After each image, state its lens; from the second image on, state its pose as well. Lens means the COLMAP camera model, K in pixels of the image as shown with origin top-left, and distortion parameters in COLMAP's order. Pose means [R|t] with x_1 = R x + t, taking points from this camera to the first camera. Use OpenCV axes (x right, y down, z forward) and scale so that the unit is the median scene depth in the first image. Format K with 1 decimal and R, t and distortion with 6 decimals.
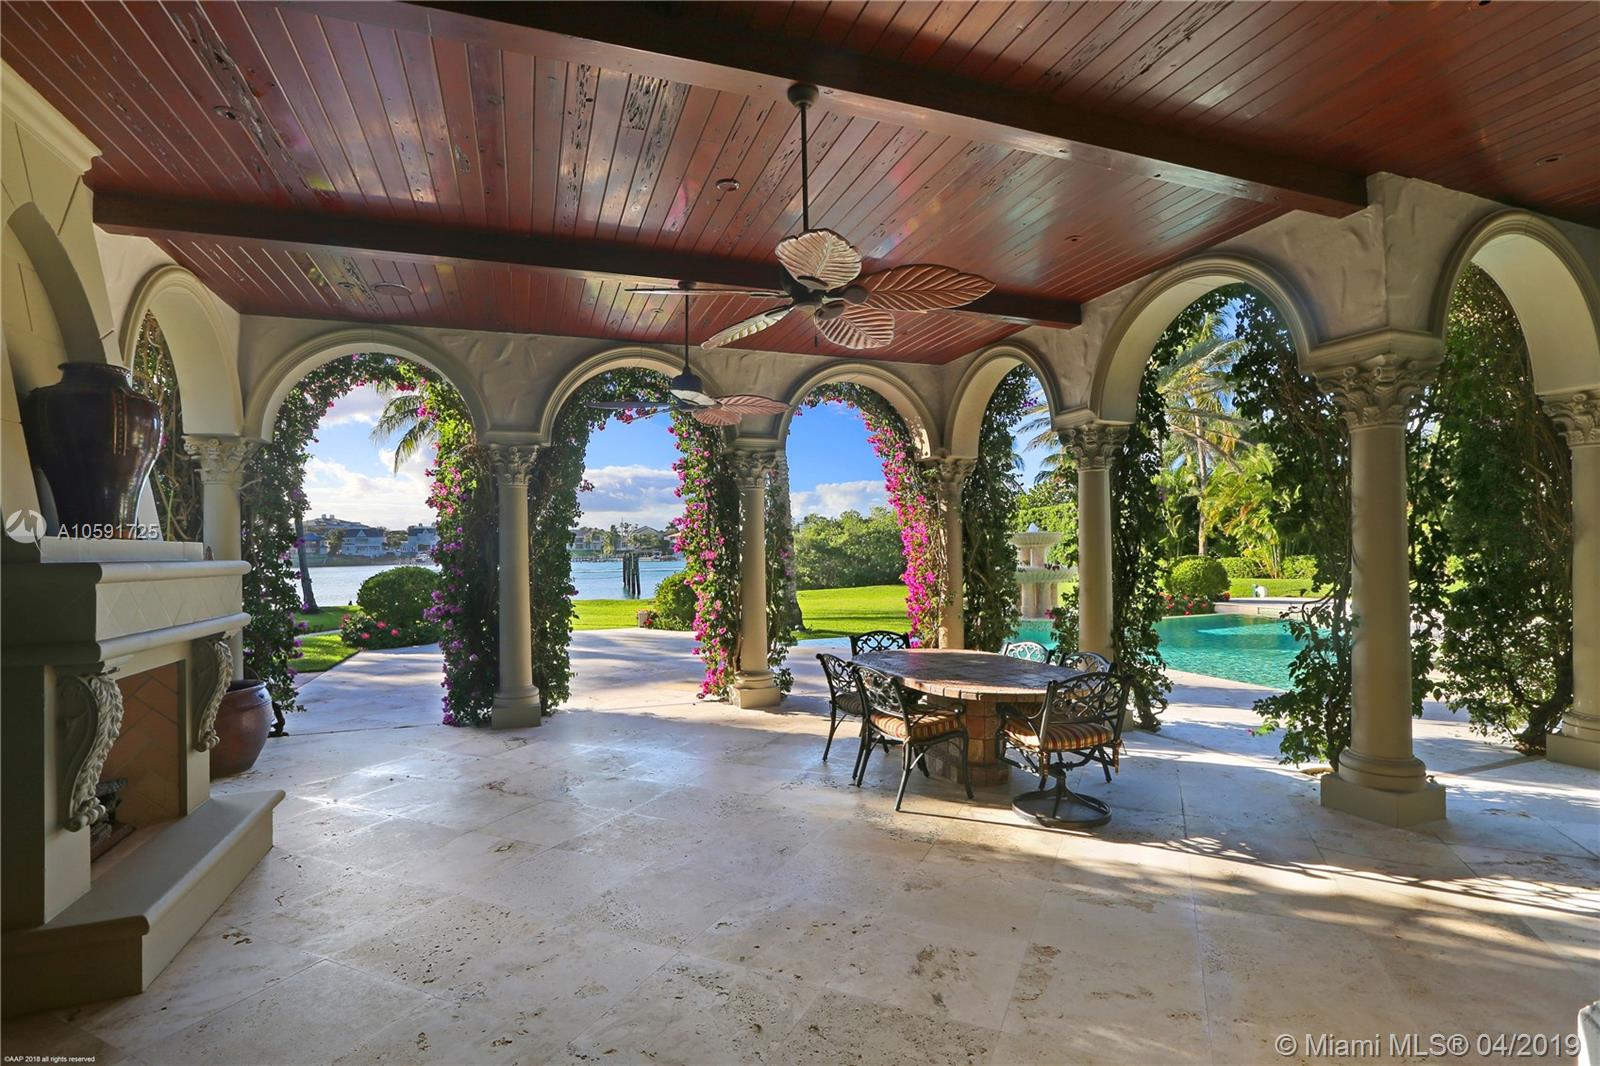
lens RADIAL K [[767.5, 0, 800.0], [0, 767.5, 533.0], [0, 0, 1]] dist [-0.061204, -0.000103]
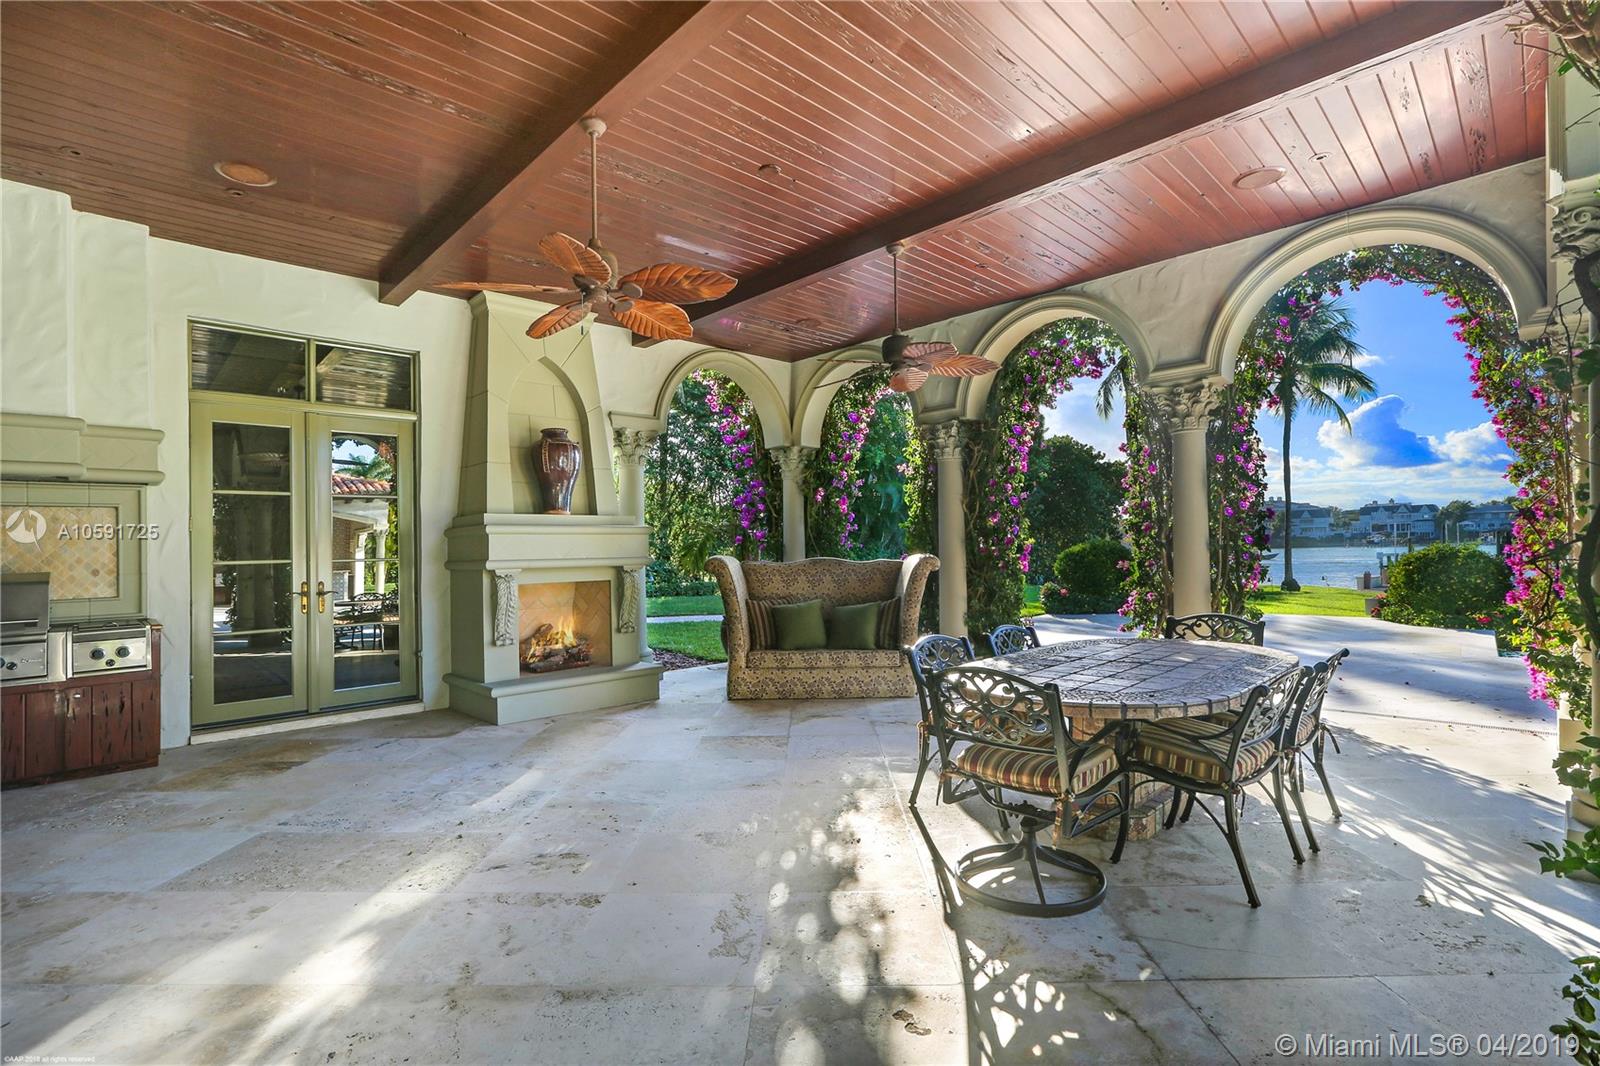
lens RADIAL K [[767.5, 0, 800.0], [0, 767.5, 533.0], [0, 0, 1]] dist [-0.061204, -0.000103]
pose [[0.429337, -0.007454, -0.903113, 0.979184], [0.029550, 0.999546, 0.005798, 0.064945], [0.902661, -0.029176, 0.429363, 0.619740]]
